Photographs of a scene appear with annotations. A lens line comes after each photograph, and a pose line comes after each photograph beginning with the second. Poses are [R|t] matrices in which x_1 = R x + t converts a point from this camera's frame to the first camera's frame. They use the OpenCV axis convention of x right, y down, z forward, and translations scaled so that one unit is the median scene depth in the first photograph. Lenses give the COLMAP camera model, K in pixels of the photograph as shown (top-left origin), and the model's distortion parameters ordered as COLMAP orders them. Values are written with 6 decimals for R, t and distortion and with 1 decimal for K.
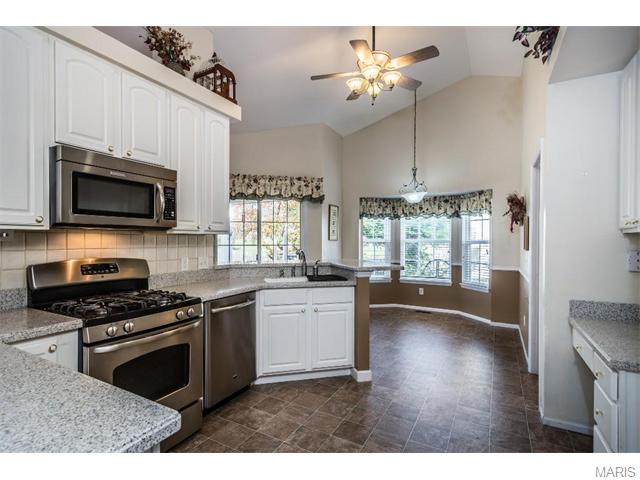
lens RADIAL K [[305.9, 0, 318.8], [0, 305.9, 241.2], [0, 0, 1]] dist [0.019248, -0.000315]
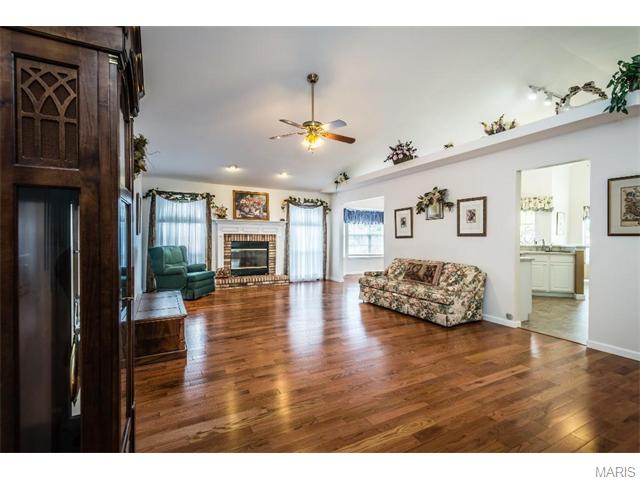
lens RADIAL K [[305.9, 0, 319.0], [0, 305.9, 237.6], [0, 0, 1]] dist [0.019248, -0.000315]
pose [[0.822943, 0.006255, -0.568089, -0.075548], [-0.007318, 0.999973, 0.000411, 0.022551], [0.568076, 0.003819, 0.822967, -1.096421]]
